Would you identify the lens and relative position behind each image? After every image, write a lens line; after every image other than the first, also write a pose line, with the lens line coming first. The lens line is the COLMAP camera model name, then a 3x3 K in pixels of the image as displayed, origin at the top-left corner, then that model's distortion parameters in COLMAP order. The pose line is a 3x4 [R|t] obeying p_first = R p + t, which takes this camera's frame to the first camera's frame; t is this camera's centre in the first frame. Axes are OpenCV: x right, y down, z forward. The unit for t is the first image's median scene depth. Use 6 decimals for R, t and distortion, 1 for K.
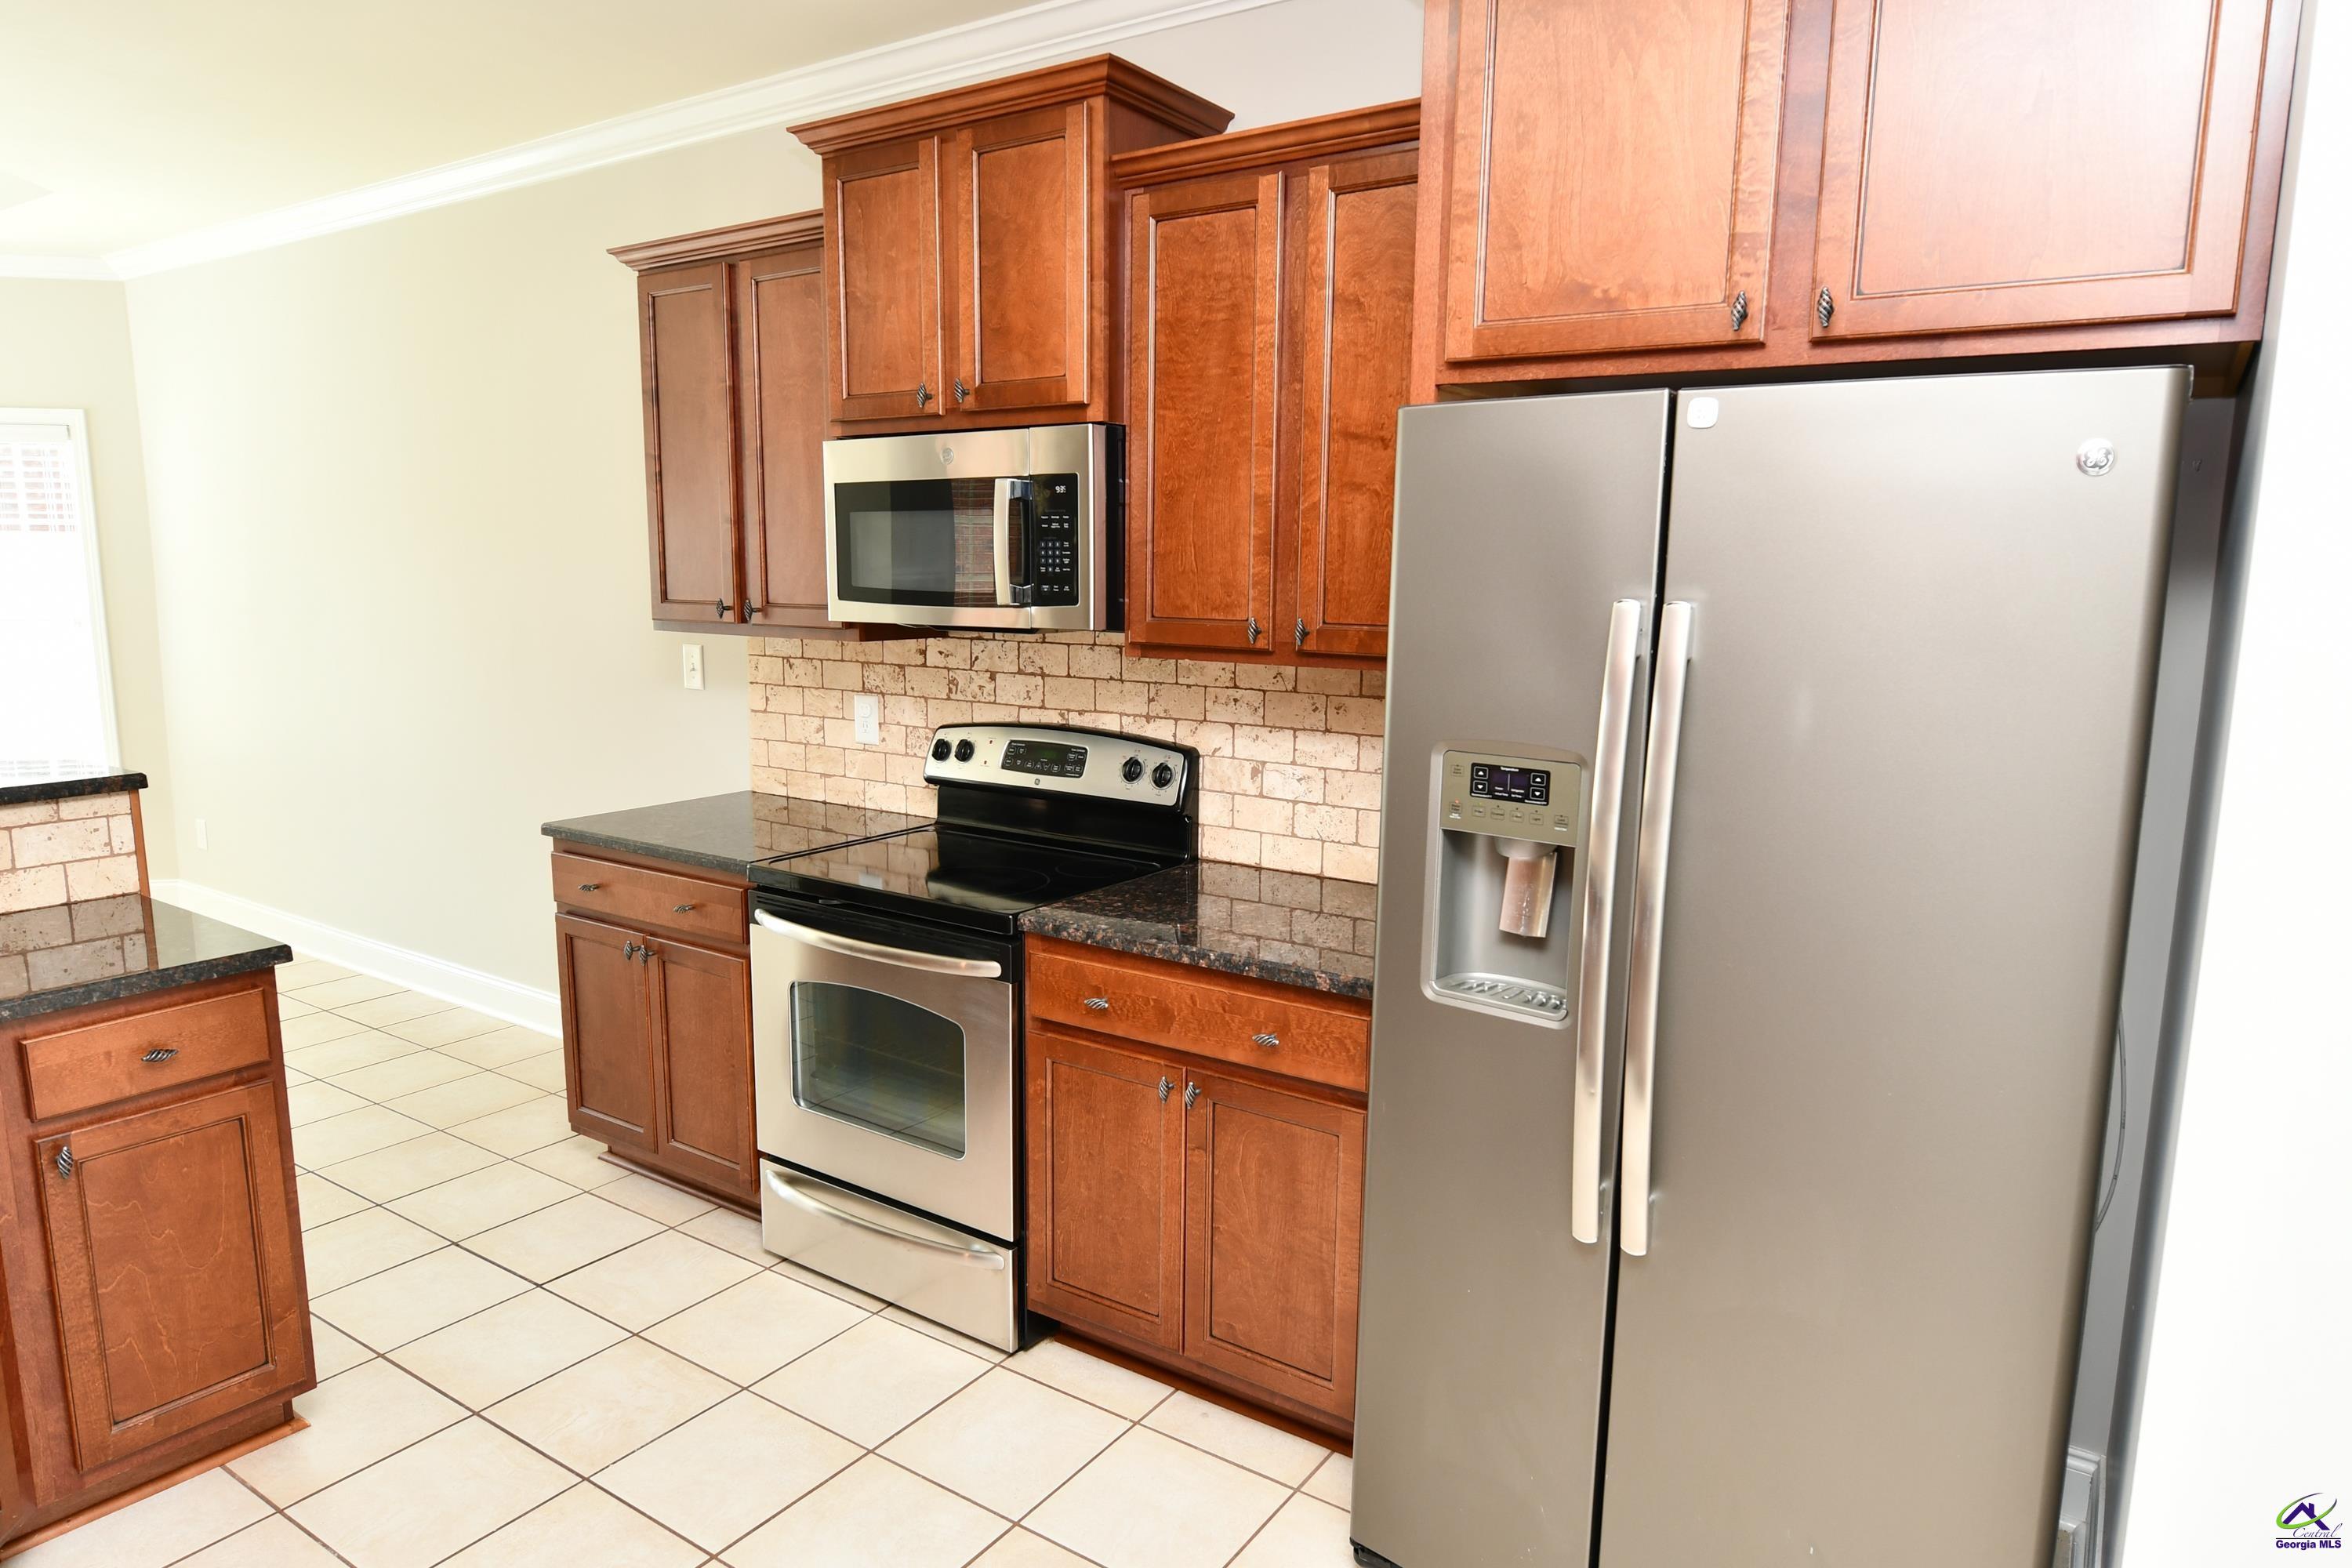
lens RADIAL K [[1435.6, 0, 1184.4], [0, 1435.6, 783.4], [0, 0, 1]] dist [-0.003137, -0.002118]
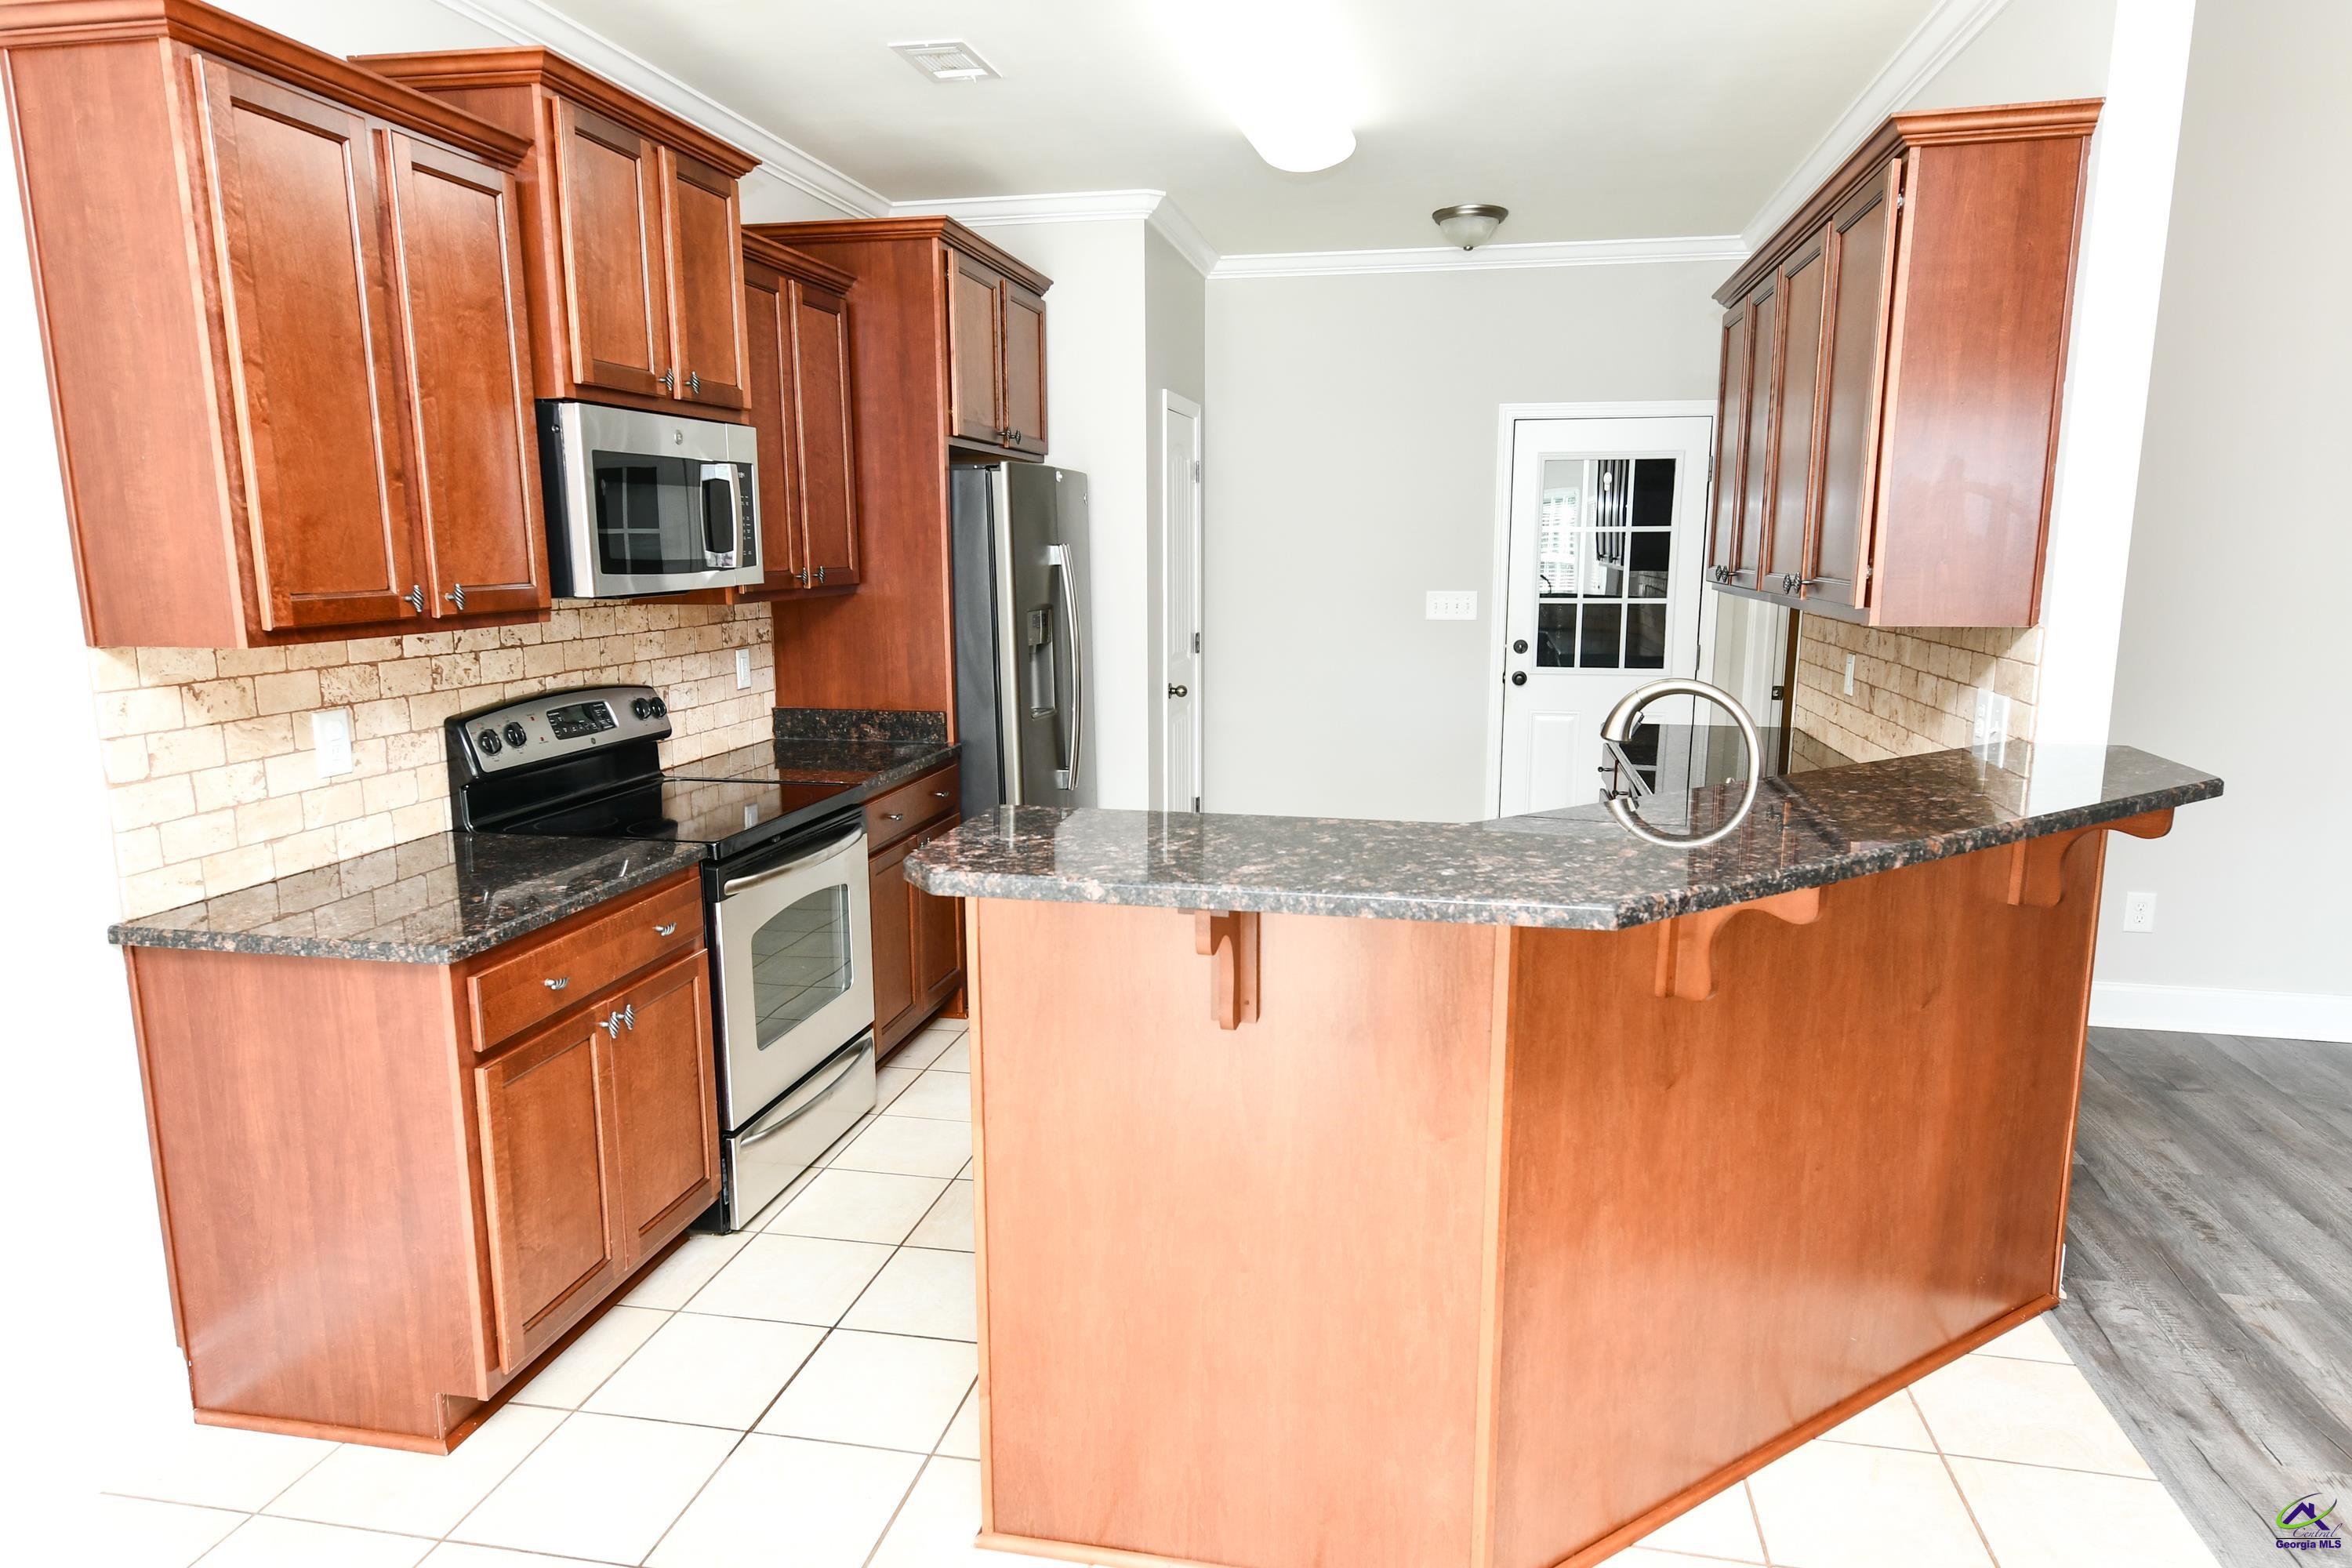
lens RADIAL K [[1415.7, 0, 1176.0], [0, 1415.7, 784.0], [0, 0, 1]] dist [0.003514, 0.001198]
pose [[-0.380908, -0.164591, 0.909846, -1.350896], [0.143984, 0.961465, 0.234208, -0.169442], [-0.913333, 0.220214, -0.342531, 1.074970]]
